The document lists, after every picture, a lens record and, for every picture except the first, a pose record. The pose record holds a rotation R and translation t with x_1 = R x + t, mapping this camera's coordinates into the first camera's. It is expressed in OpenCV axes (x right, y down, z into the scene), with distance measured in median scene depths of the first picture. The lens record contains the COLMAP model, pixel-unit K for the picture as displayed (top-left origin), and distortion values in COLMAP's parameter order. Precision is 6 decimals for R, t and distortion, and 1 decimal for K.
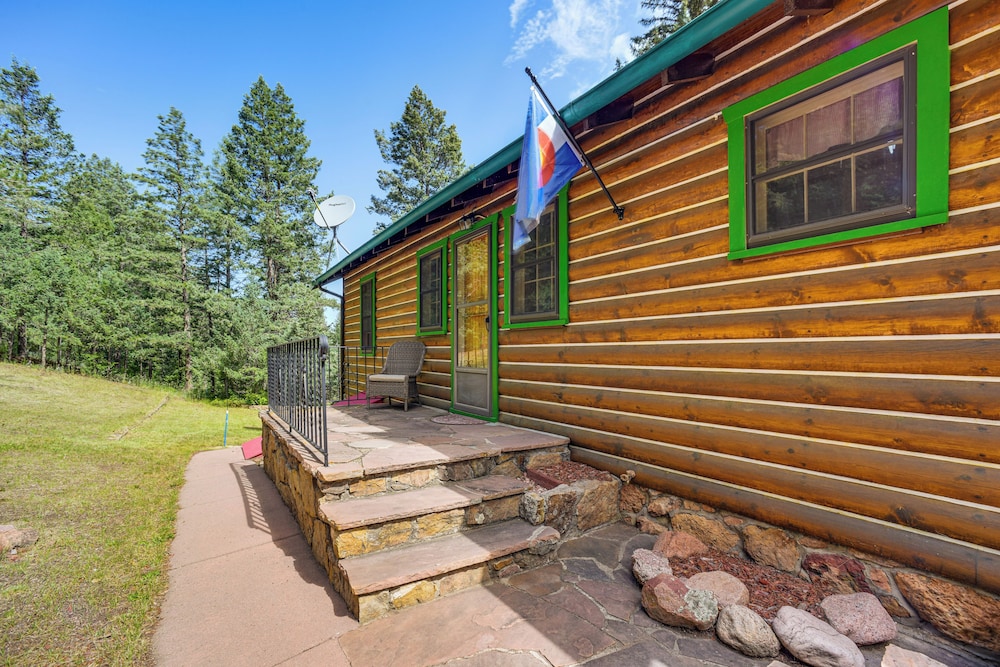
lens RADIAL K [[439.3, 0, 500.7], [0, 439.3, 318.4], [0, 0, 1]] dist [-0.030629, -0.000015]
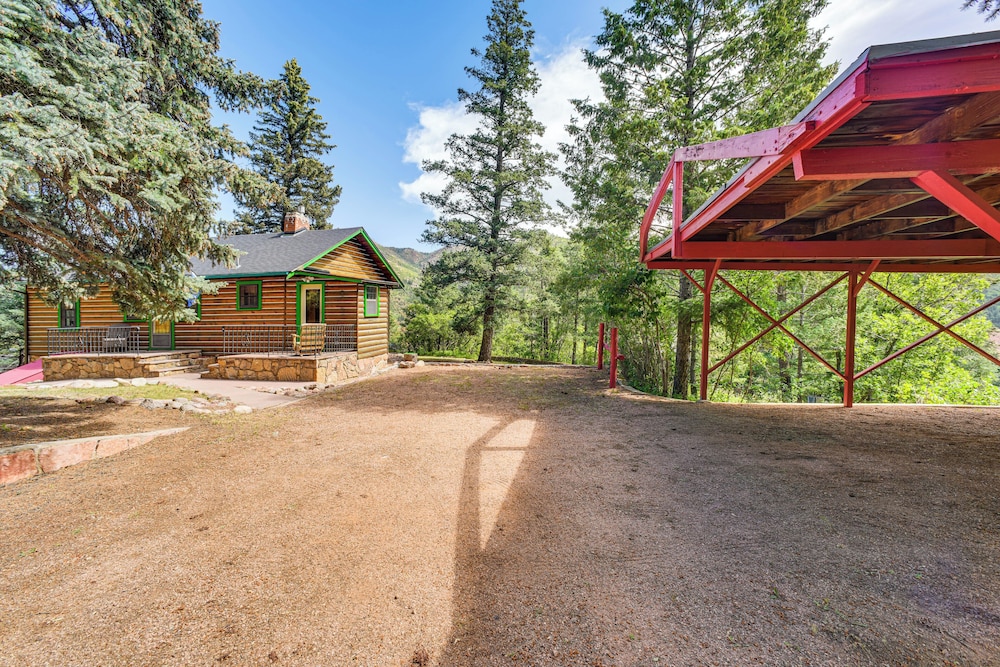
lens RADIAL K [[439.3, 0, 500.7], [0, 439.3, 318.4], [0, 0, 1]] dist [-0.030629, -0.000015]
pose [[0.712698, -0.022848, 0.701099, -0.094662], [-0.038837, 0.996651, 0.071959, -0.057093], [-0.700395, -0.078514, 0.709424, -0.531505]]
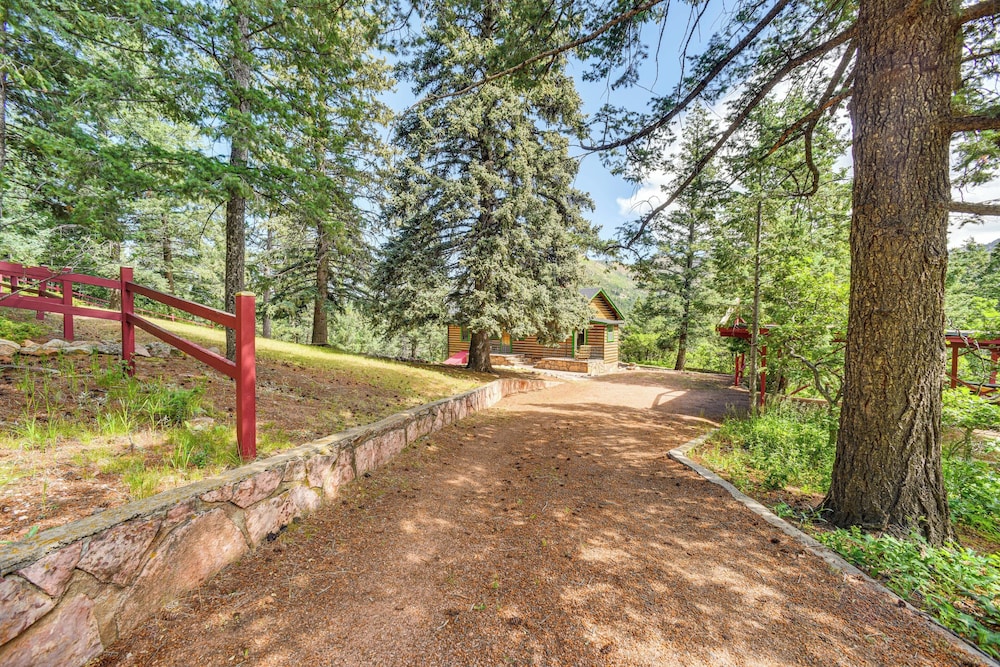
lens RADIAL K [[439.3, 0, 500.7], [0, 439.3, 318.4], [0, 0, 1]] dist [-0.030629, -0.000015]
pose [[0.949938, 0.005574, 0.312390, -0.403805], [-0.030104, 0.996822, 0.073758, -0.138620], [-0.310986, -0.079469, 0.947086, -0.934422]]
